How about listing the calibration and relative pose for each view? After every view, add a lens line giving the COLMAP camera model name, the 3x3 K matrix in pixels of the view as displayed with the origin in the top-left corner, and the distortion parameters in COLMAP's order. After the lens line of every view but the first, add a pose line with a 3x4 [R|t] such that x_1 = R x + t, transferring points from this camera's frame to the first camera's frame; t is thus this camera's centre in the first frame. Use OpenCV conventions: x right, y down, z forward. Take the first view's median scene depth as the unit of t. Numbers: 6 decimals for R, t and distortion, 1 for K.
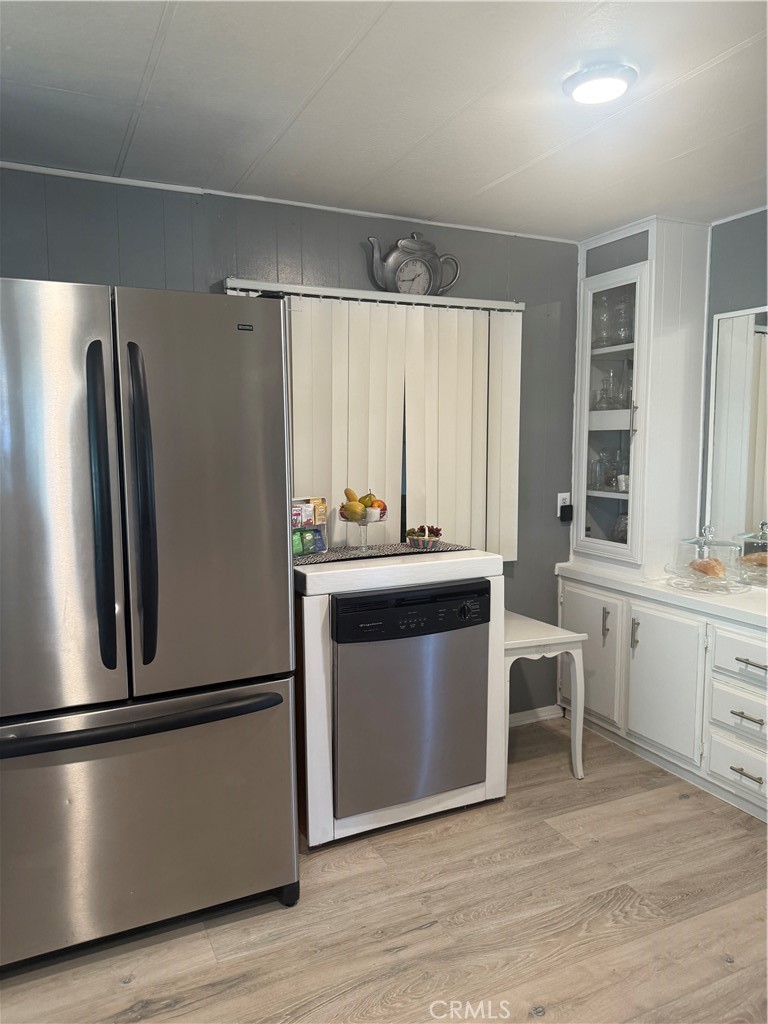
lens RADIAL K [[717.3, 0, 382.4], [0, 717.3, 512.8], [0, 0, 1]] dist [0.157371, -0.294281]
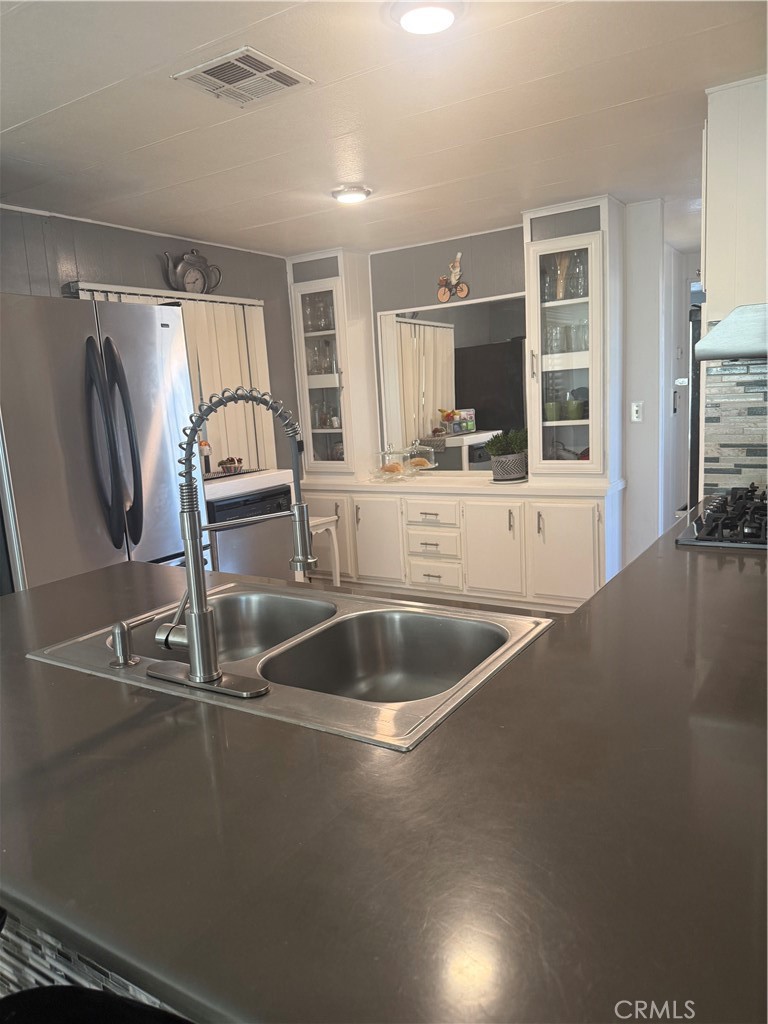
lens RADIAL K [[717.3, 0, 382.4], [0, 717.3, 512.8], [0, 0, 1]] dist [0.157371, -0.294281]
pose [[0.850354, -0.129162, 0.510113, -0.425711], [0.106210, 0.991585, 0.074021, 0.052042], [-0.515381, -0.008765, 0.856916, -0.392512]]
